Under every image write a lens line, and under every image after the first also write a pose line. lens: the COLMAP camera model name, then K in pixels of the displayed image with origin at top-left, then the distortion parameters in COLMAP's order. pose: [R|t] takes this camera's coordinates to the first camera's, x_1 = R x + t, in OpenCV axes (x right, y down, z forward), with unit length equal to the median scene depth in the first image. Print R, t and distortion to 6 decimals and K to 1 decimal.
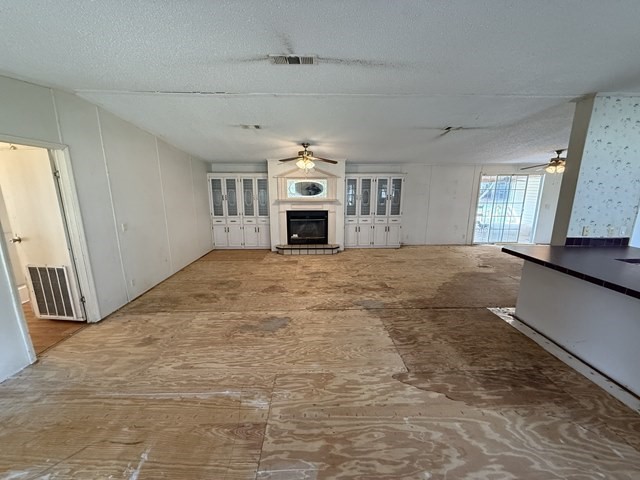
lens RADIAL K [[253.4, 0, 321.2], [0, 253.4, 239.0], [0, 0, 1]] dist [0.000189, -0.000137]
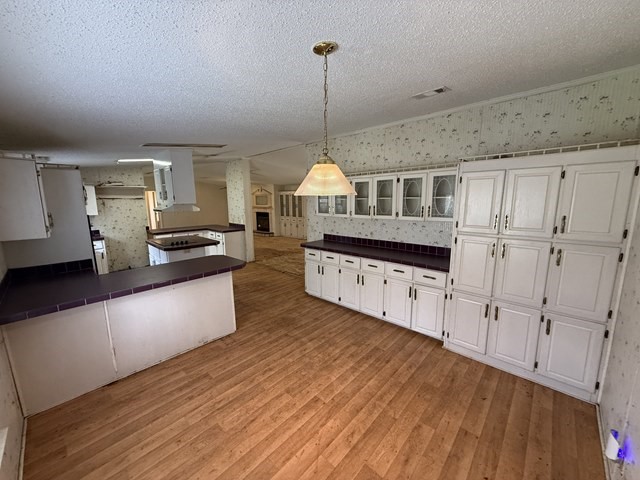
lens RADIAL K [[253.4, 0, 321.5], [0, 253.4, 241.2], [0, 0, 1]] dist [0.000189, -0.000137]
pose [[0.708982, 0.110980, -0.696440, 2.339057], [-0.134465, 0.990696, 0.020984, 0.000525], [0.692289, 0.078770, 0.717308, -0.012233]]
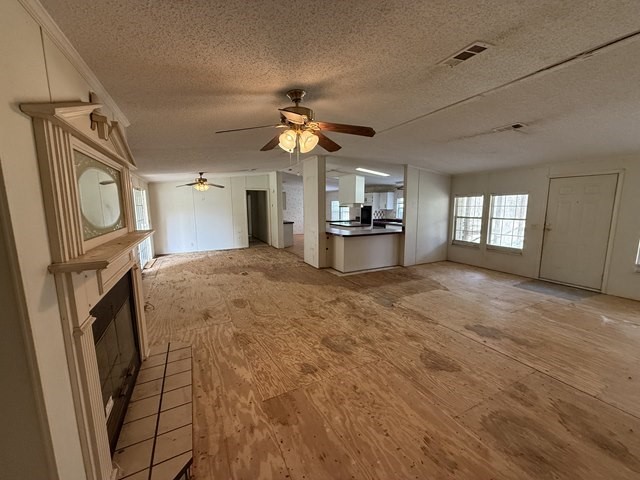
lens RADIAL K [[253.4, 0, 318.7], [0, 253.4, 238.3], [0, 0, 1]] dist [0.000189, -0.000137]
pose [[-0.417805, -0.115103, 0.901216, -0.555728], [0.189494, 0.959087, 0.210344, -0.254495], [-0.888555, 0.258658, -0.378900, 1.351438]]
